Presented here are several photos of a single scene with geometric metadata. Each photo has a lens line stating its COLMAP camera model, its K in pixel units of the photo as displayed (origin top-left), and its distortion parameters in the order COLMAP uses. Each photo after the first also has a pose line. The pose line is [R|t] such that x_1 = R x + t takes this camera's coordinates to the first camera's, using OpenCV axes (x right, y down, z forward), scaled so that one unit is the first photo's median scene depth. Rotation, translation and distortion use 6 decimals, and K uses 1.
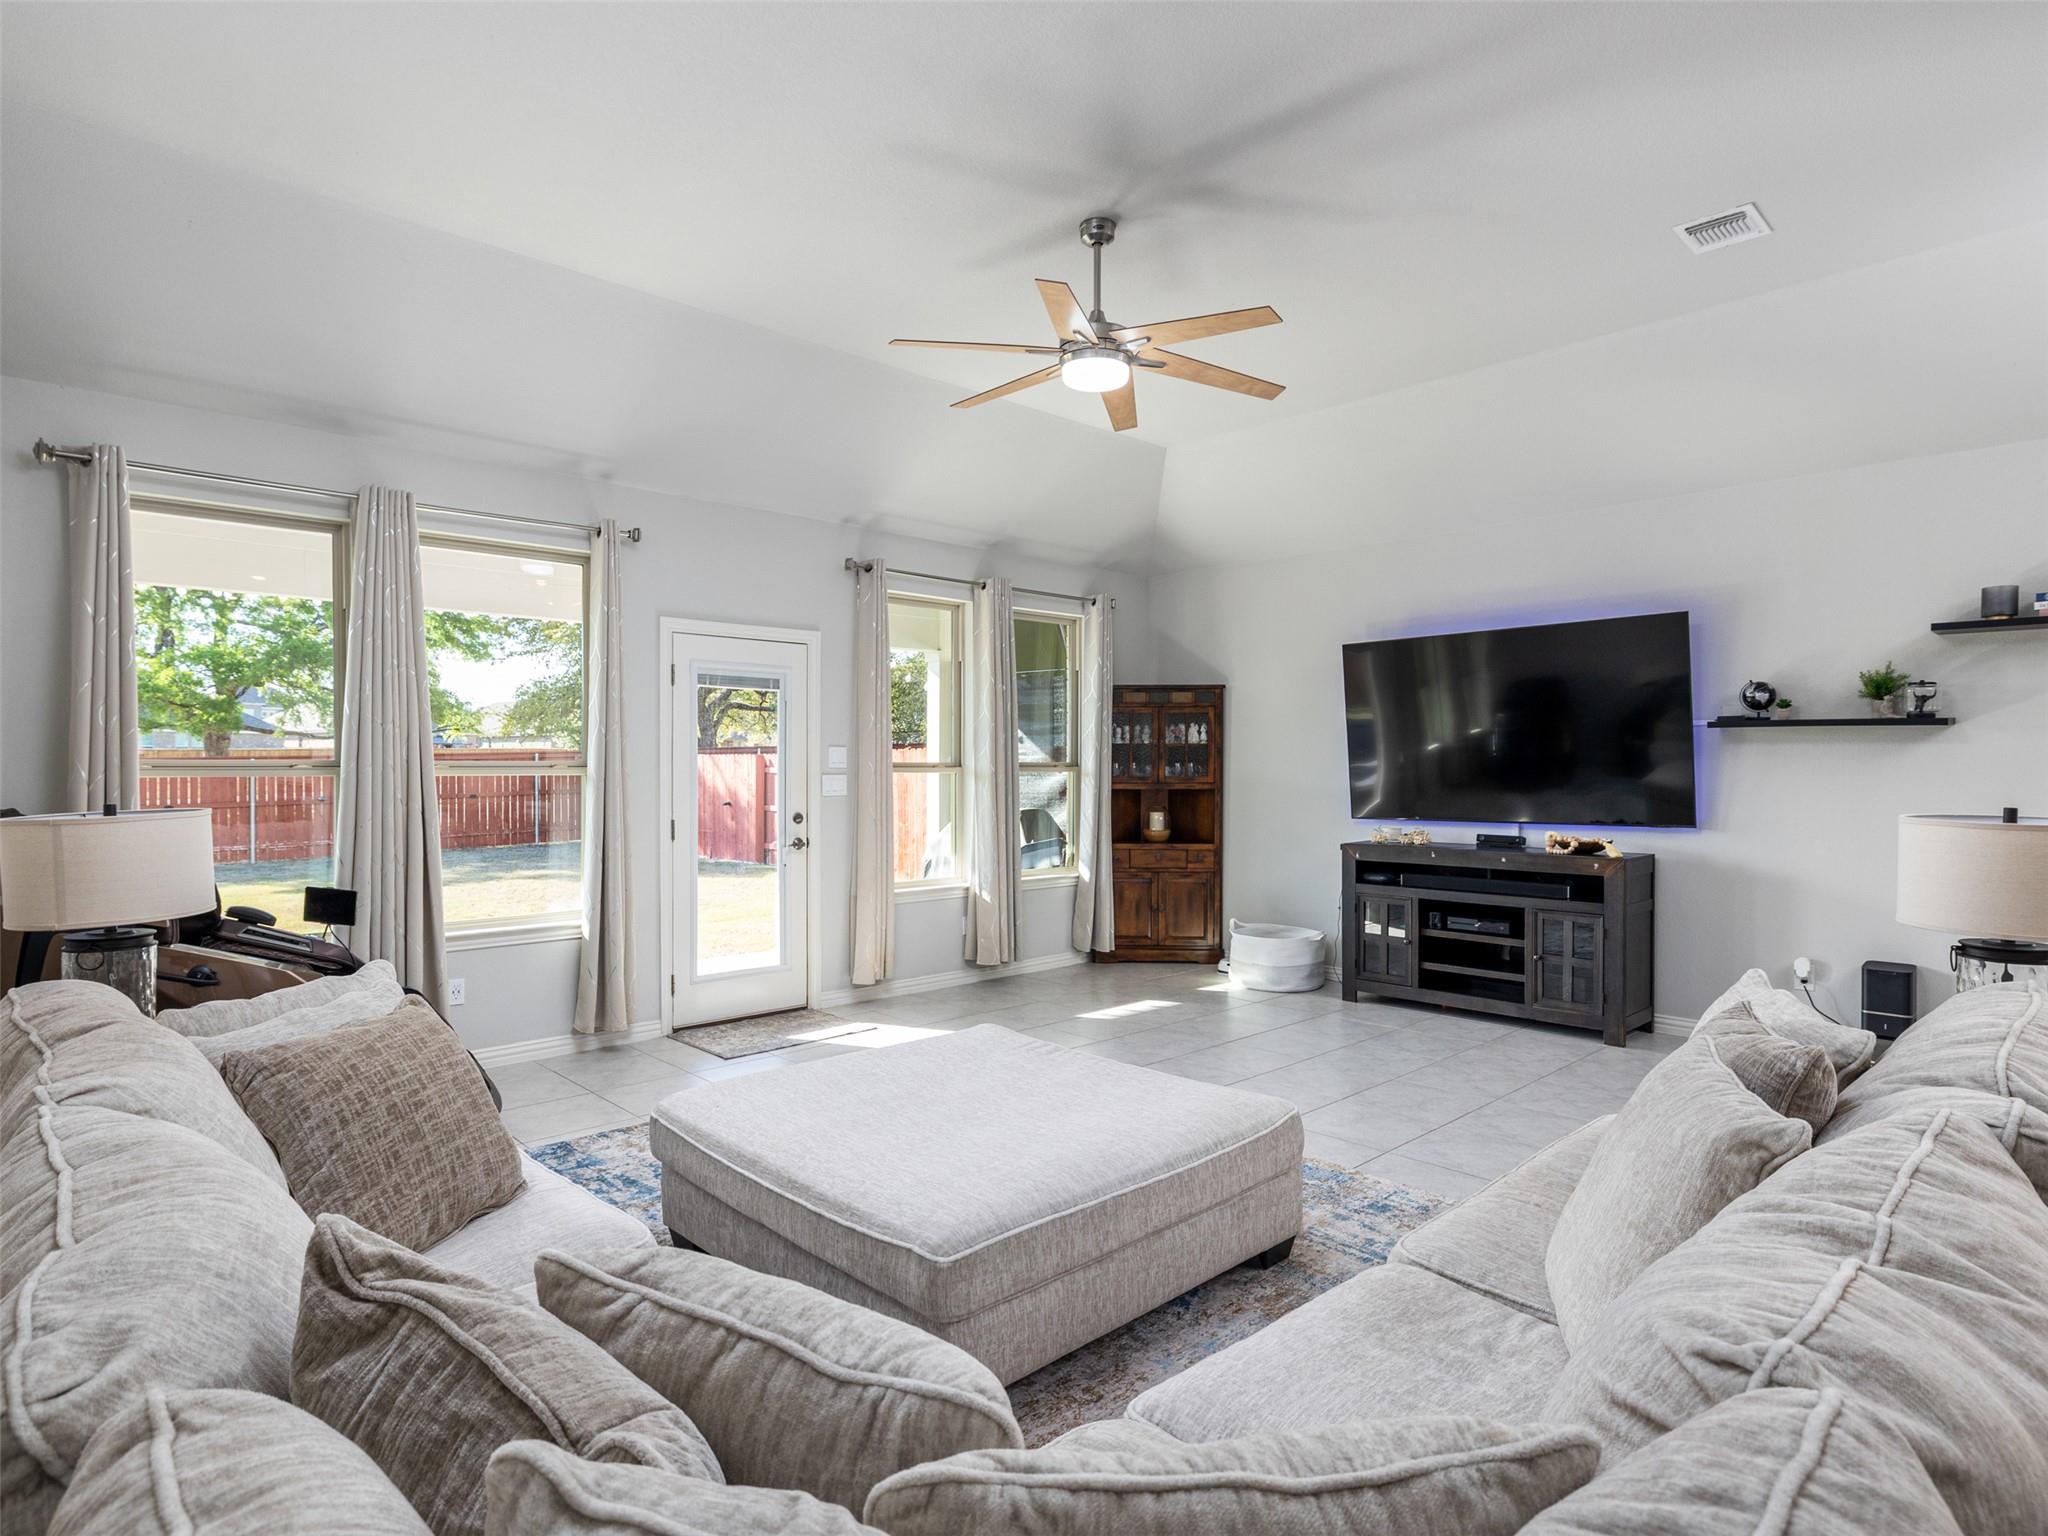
lens RADIAL K [[1113.4, 0, 1024.0], [0, 1113.4, 768.0], [0, 0, 1]] dist [0.005996, 0.000927]
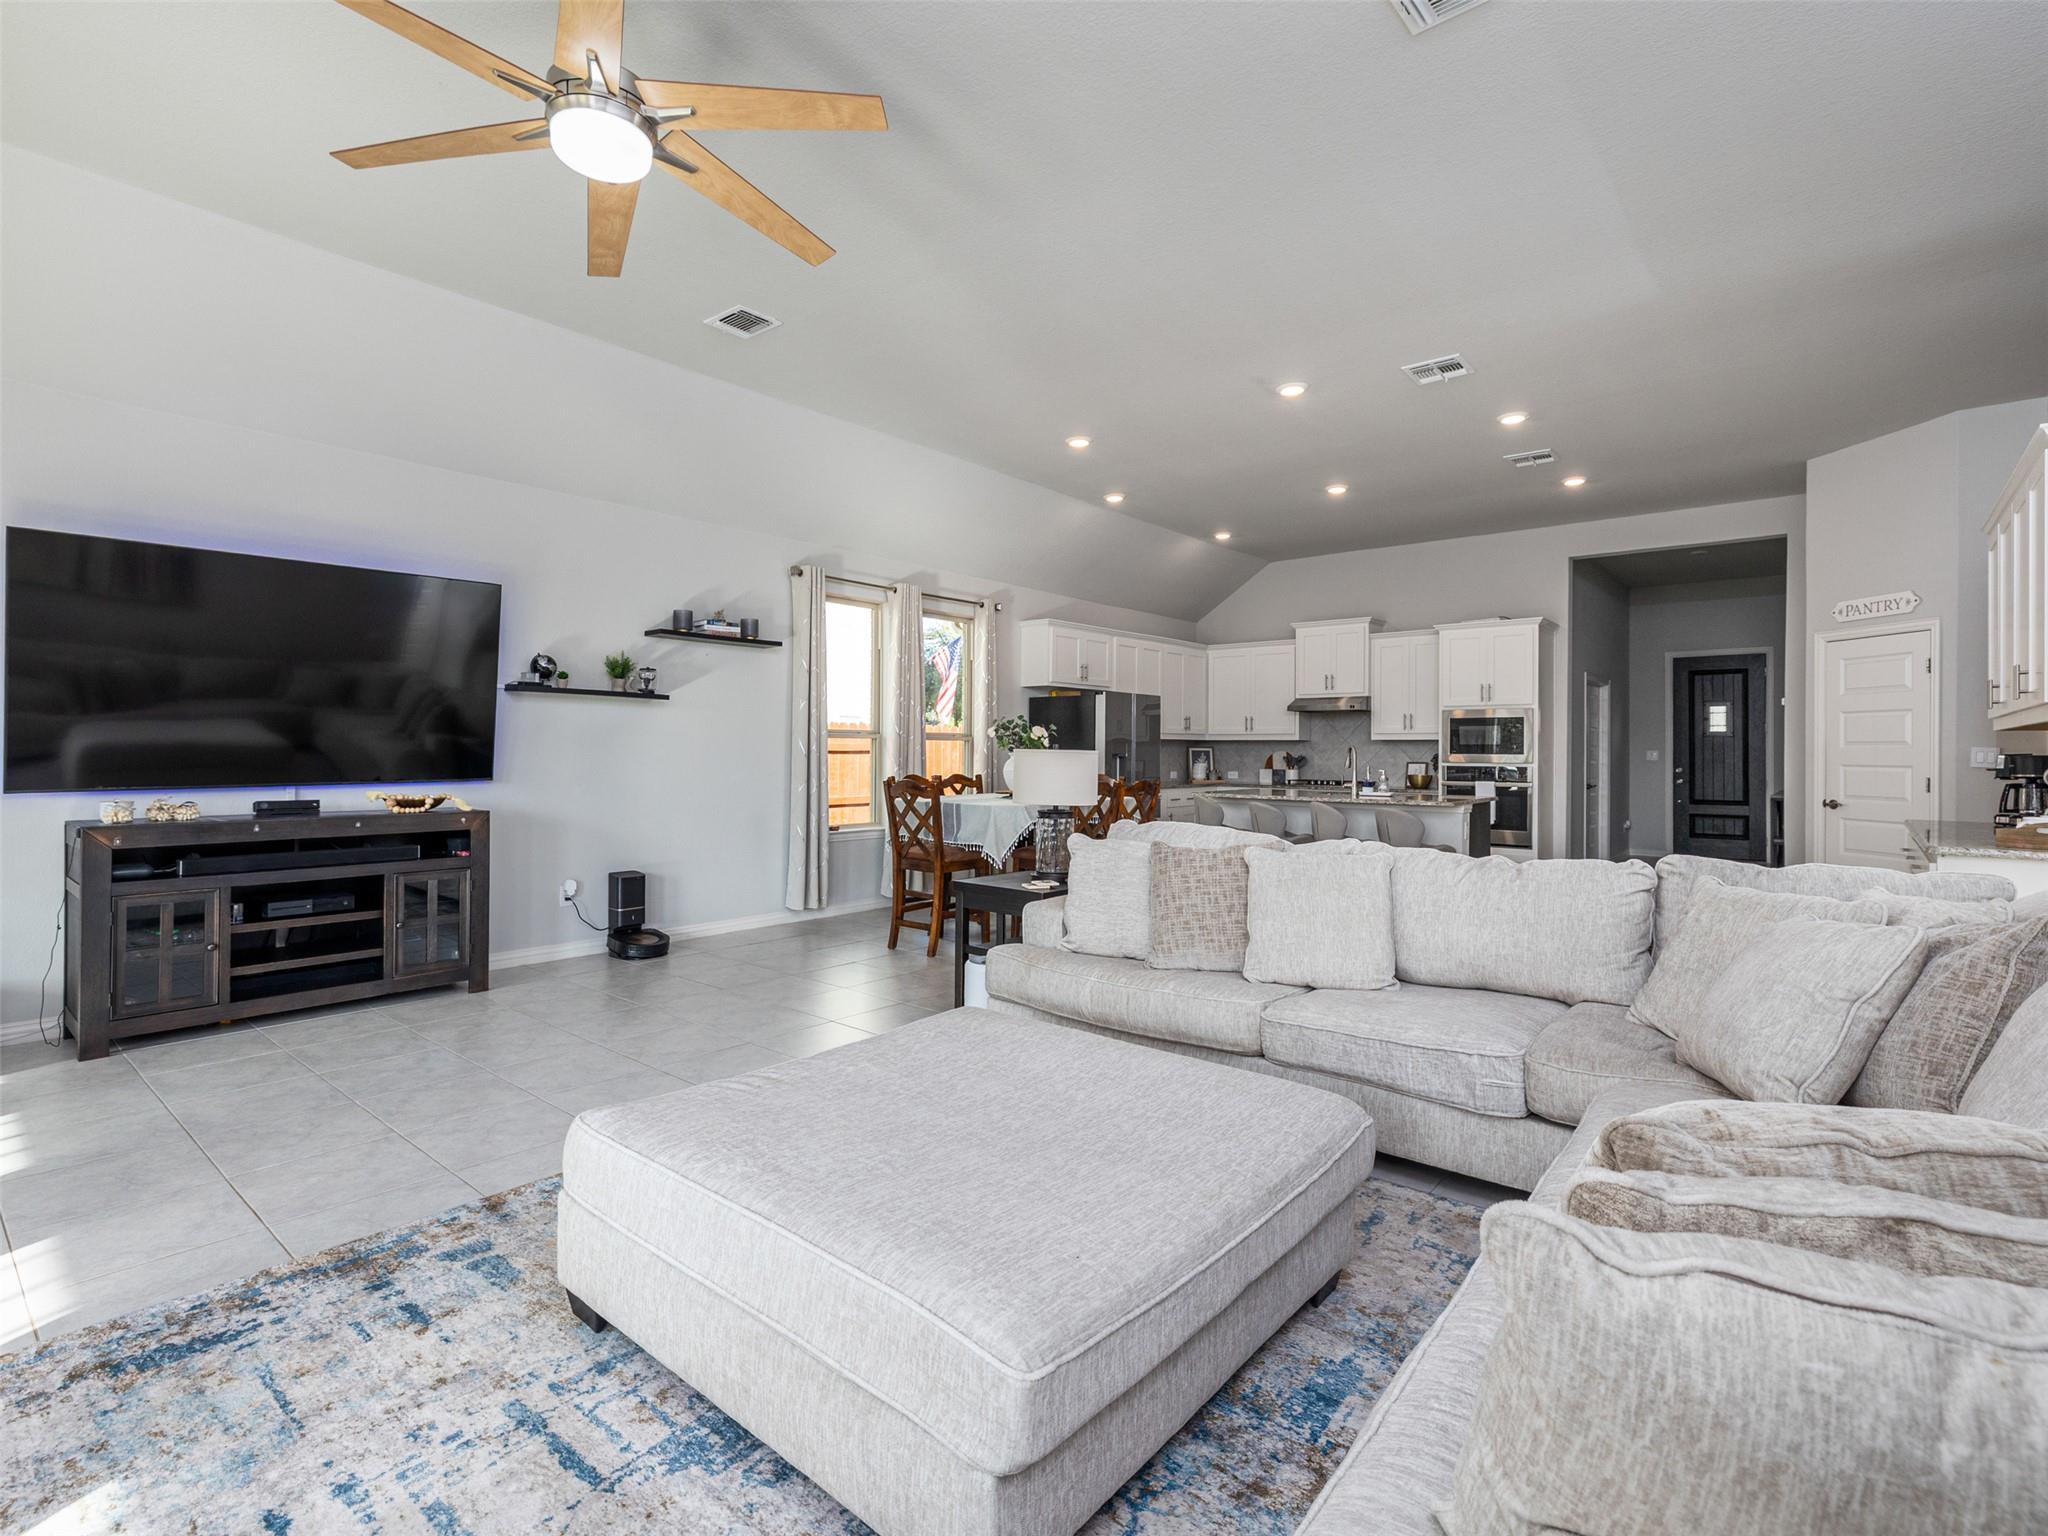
lens RADIAL K [[972.0, 0, 1024.0], [0, 972.0, 768.0], [0, 0, 1]] dist [-0.002410, -0.000511]
pose [[-0.107975, -0.018194, 0.993987, -0.372804], [-0.003351, 0.999834, 0.017937, 0.020130], [-0.994148, -0.001394, -0.108018, 0.526214]]
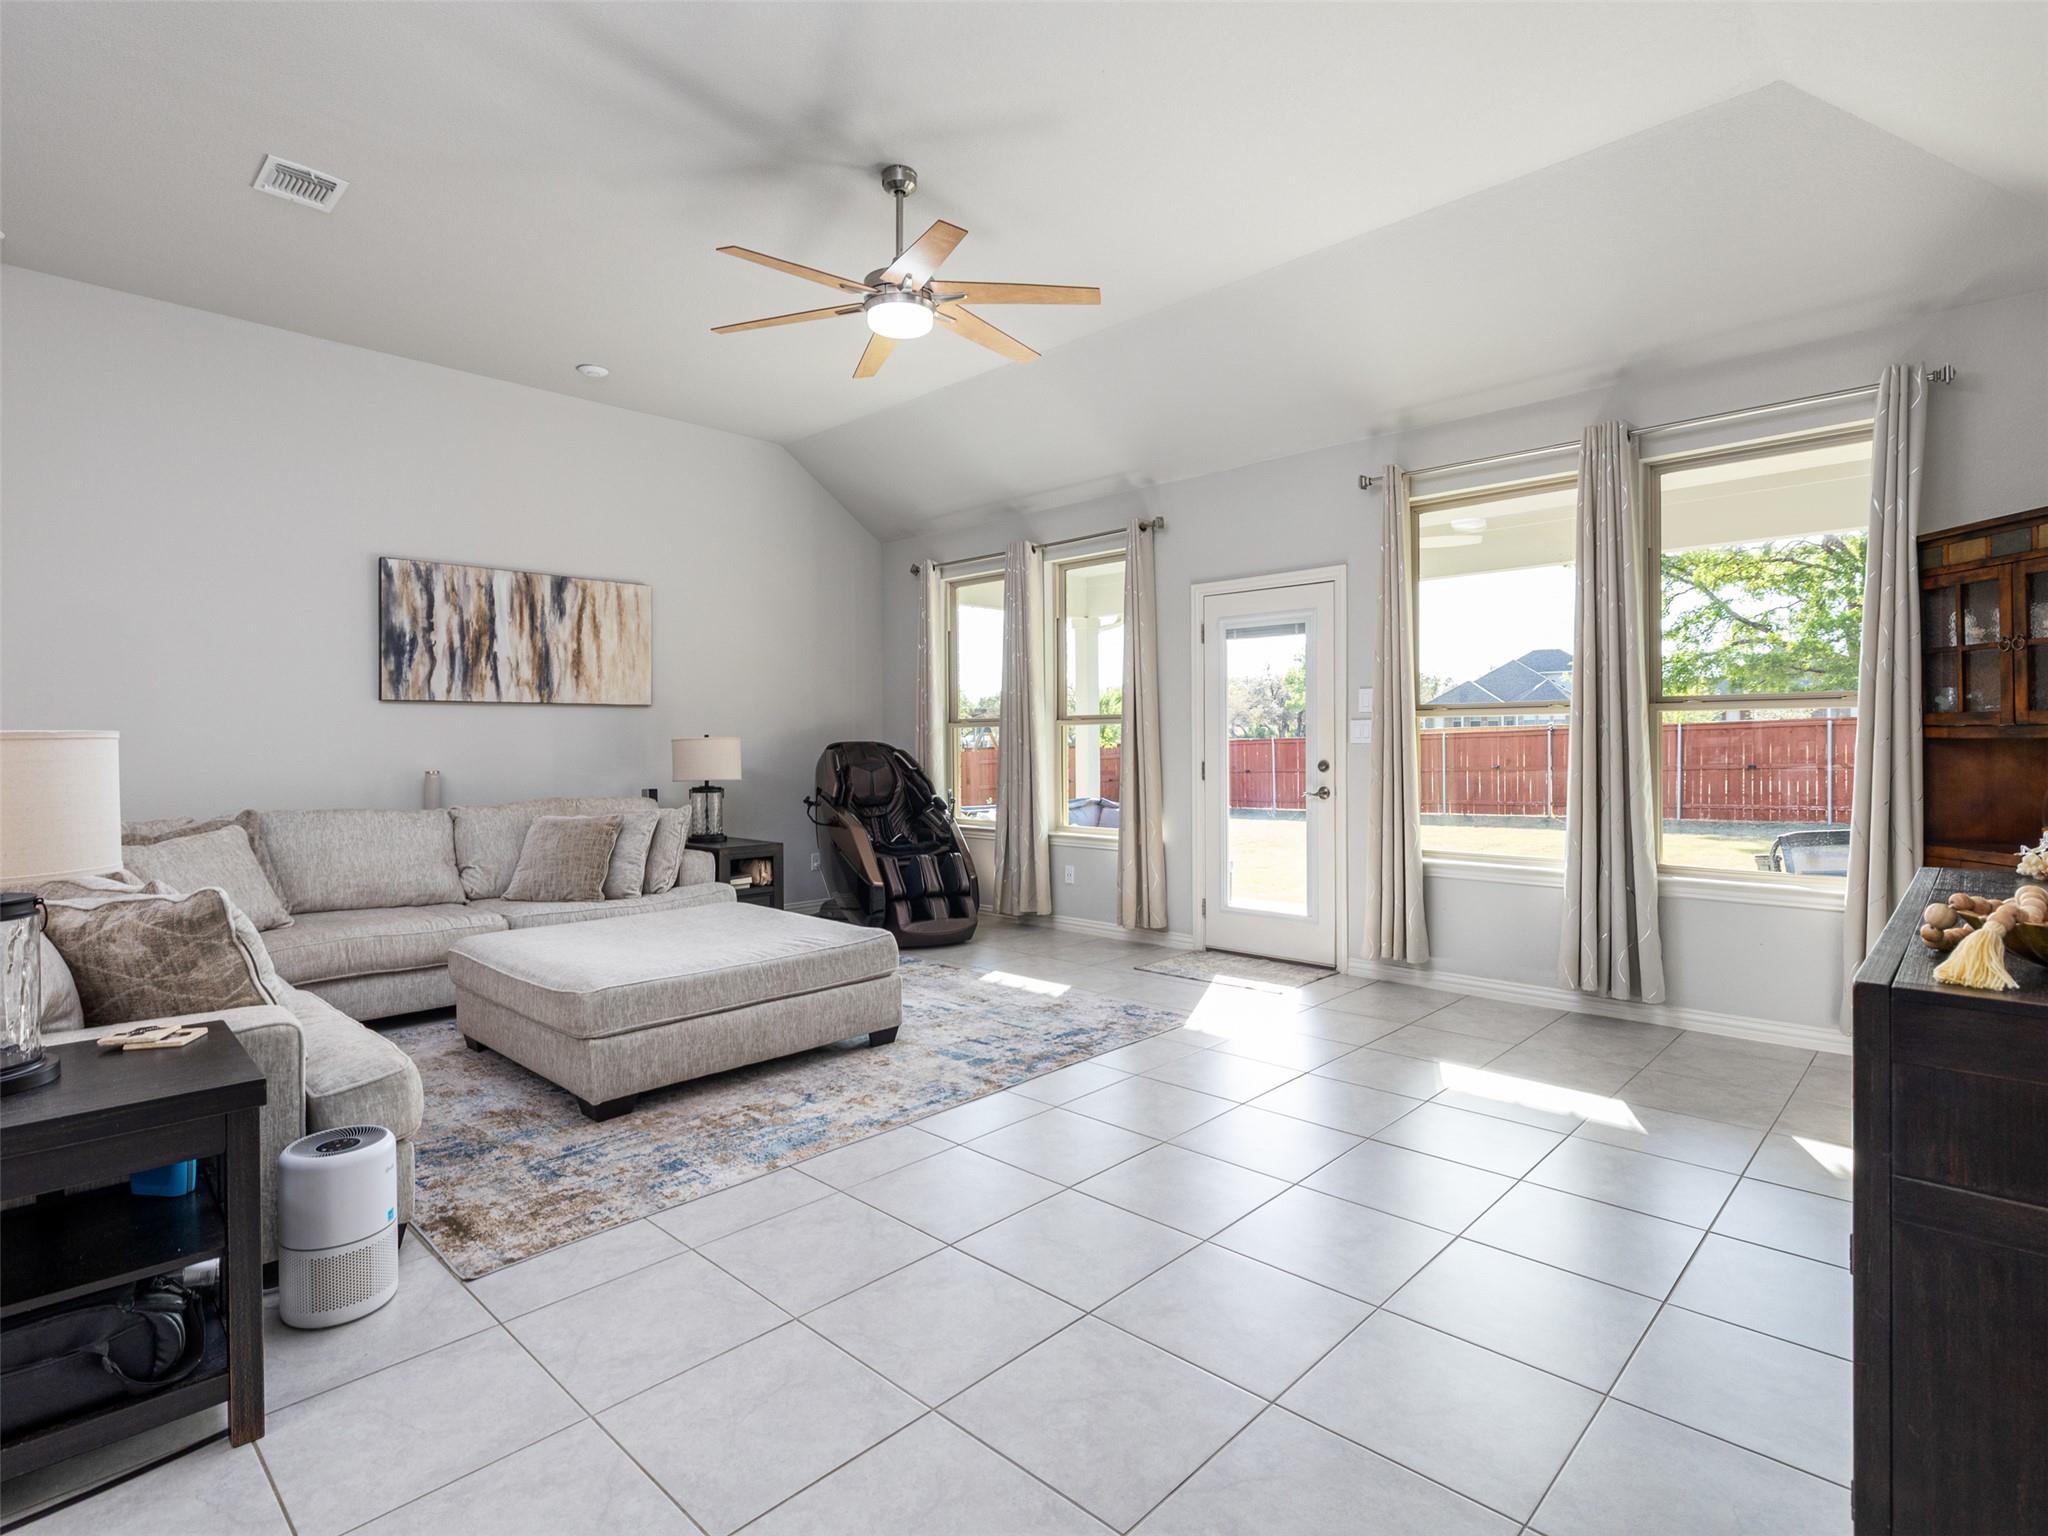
lens RADIAL K [[1049.2, 0, 1020.9], [0, 1049.2, 743.6], [0, 0, 1]] dist [-0.001587, -0.000154]
pose [[0.042182, 0.001899, -0.999108, 0.677259], [0.005910, 0.999980, 0.002150, 0.022272], [0.999092, -0.005995, 0.042170, 0.703022]]
